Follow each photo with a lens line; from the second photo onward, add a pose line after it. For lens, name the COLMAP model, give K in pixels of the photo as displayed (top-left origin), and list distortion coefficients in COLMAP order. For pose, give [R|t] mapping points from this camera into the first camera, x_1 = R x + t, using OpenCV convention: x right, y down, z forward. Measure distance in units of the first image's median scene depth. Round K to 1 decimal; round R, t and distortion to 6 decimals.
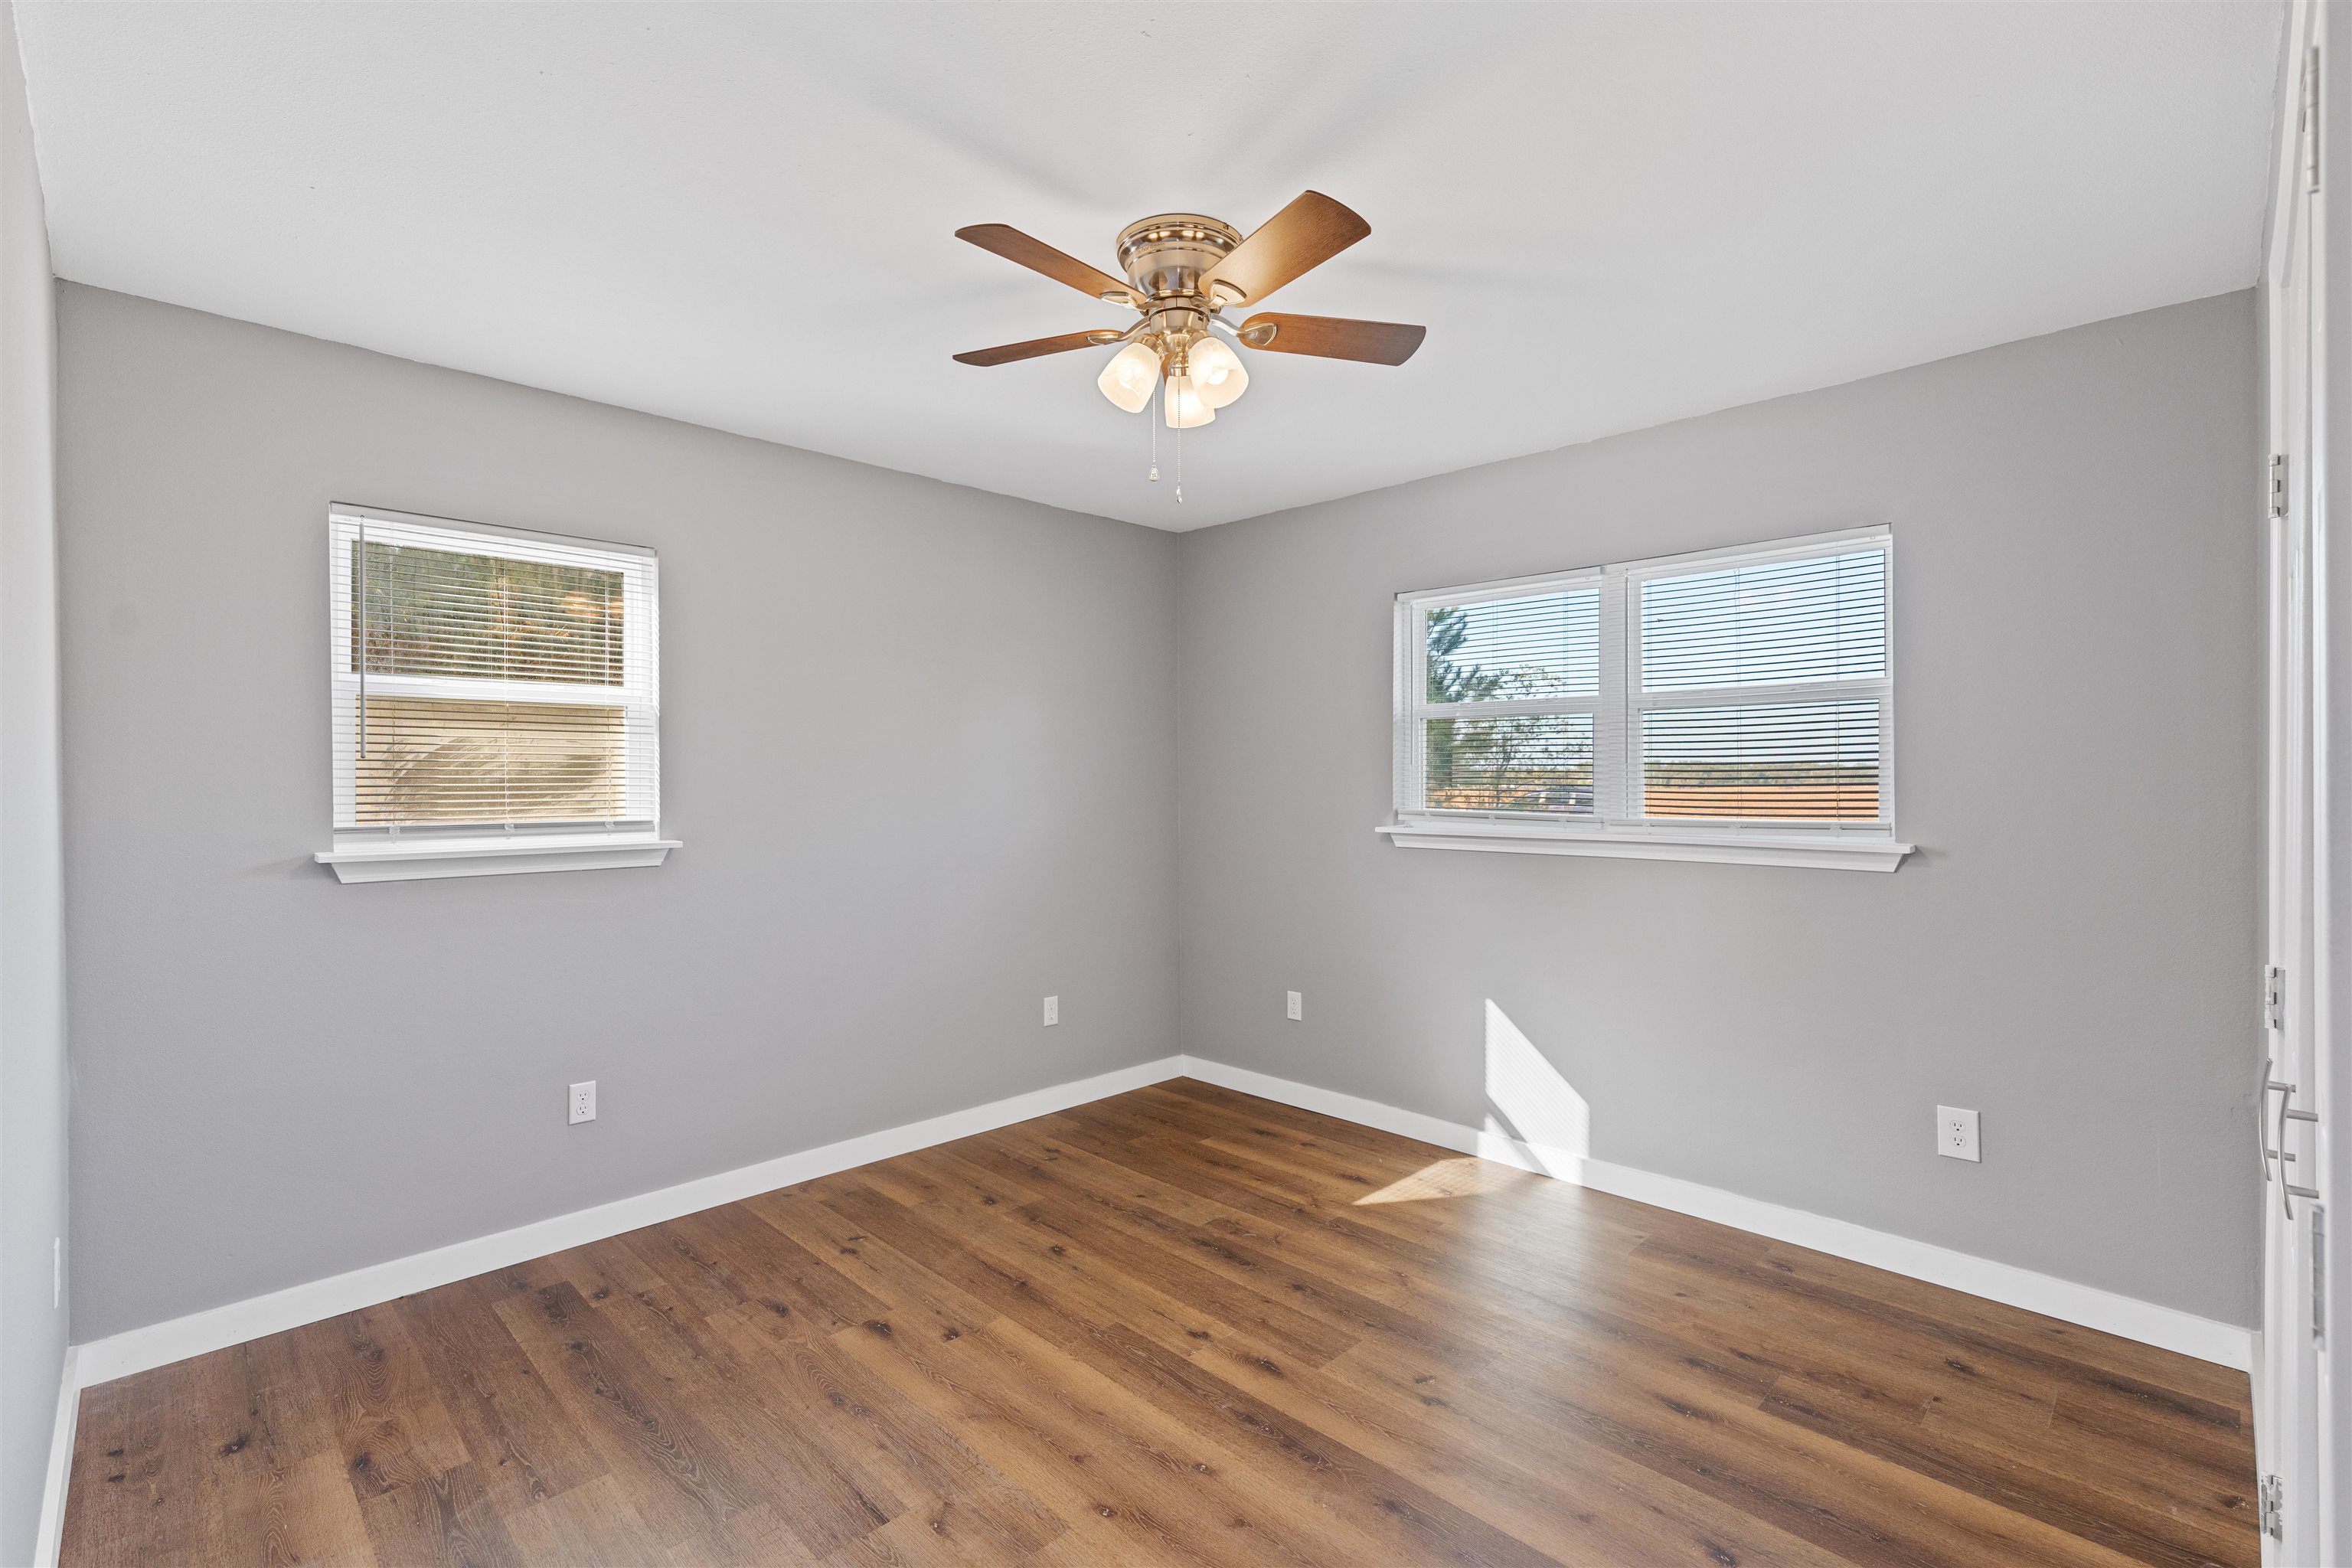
lens RADIAL K [[1065.6, 0, 1168.1], [0, 1065.6, 770.0], [0, 0, 1]] dist [-0.000979, 0.000136]
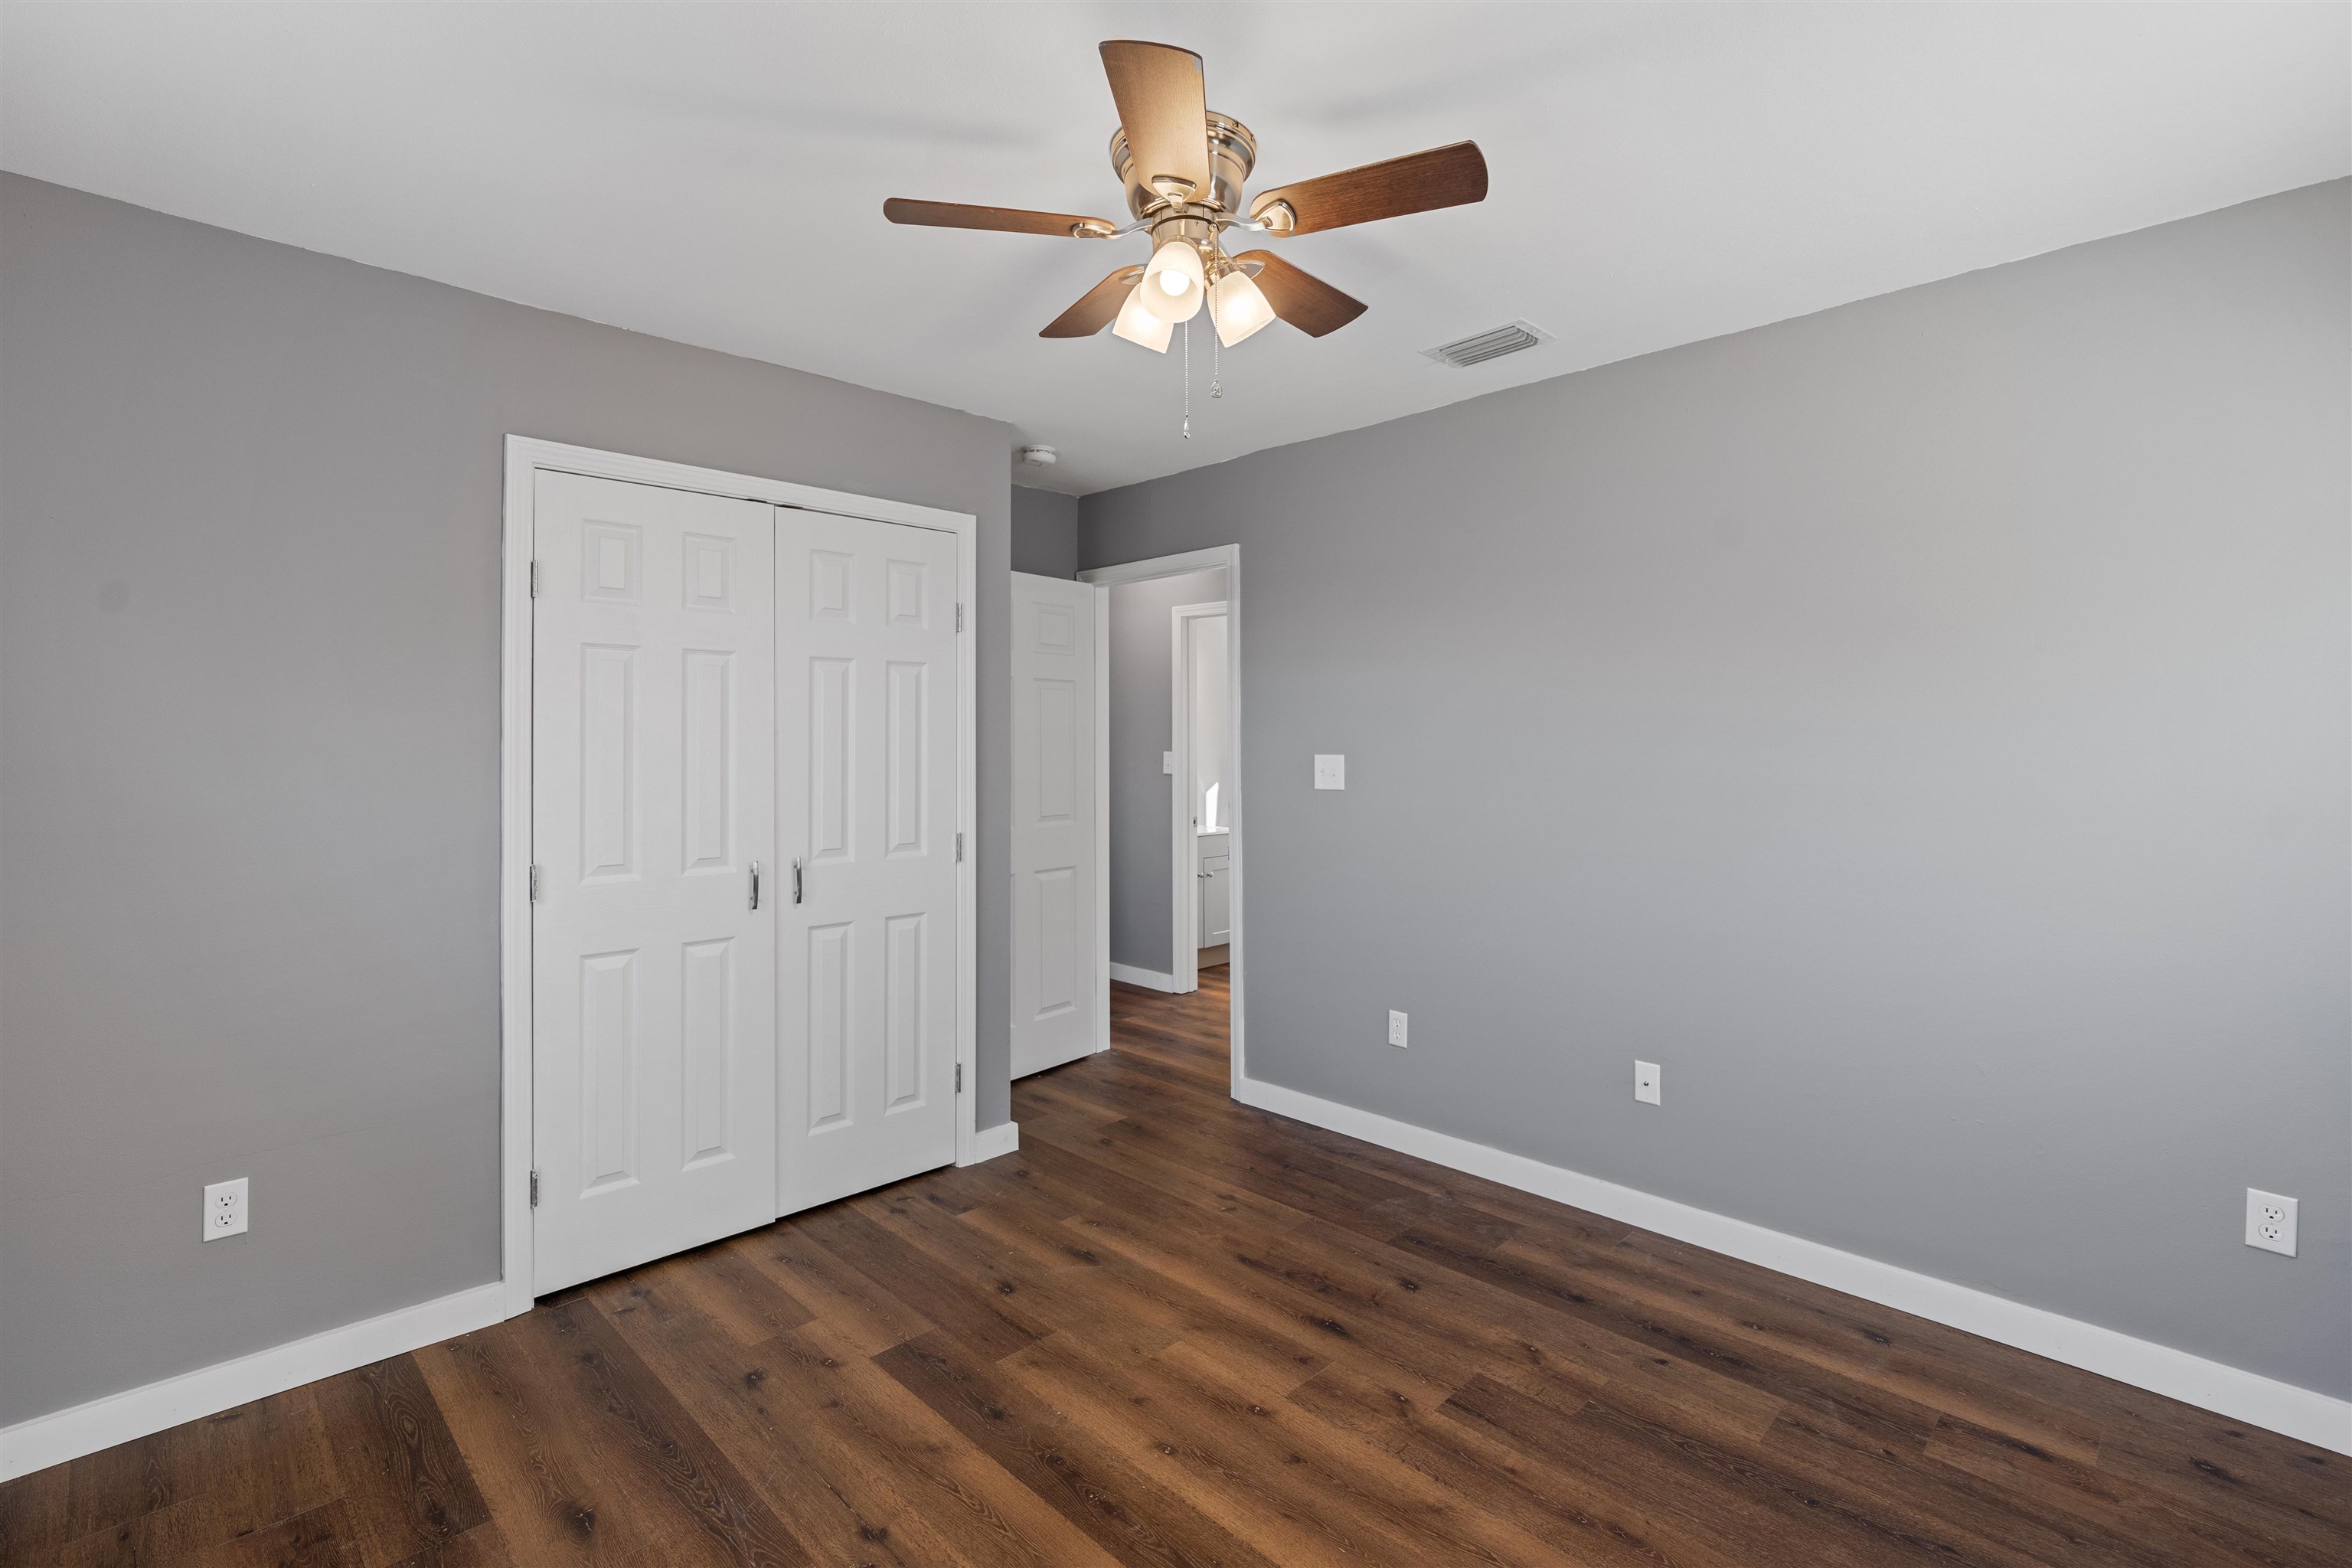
lens RADIAL K [[1065.6, 0, 1168.1], [0, 1065.6, 770.0], [0, 0, 1]] dist [-0.000979, 0.000136]
pose [[-0.999967, 0.005301, 0.006102, 0.021767], [0.005368, 0.999924, 0.011085, 0.012527], [-0.006042, 0.011118, -0.999920, 1.912880]]
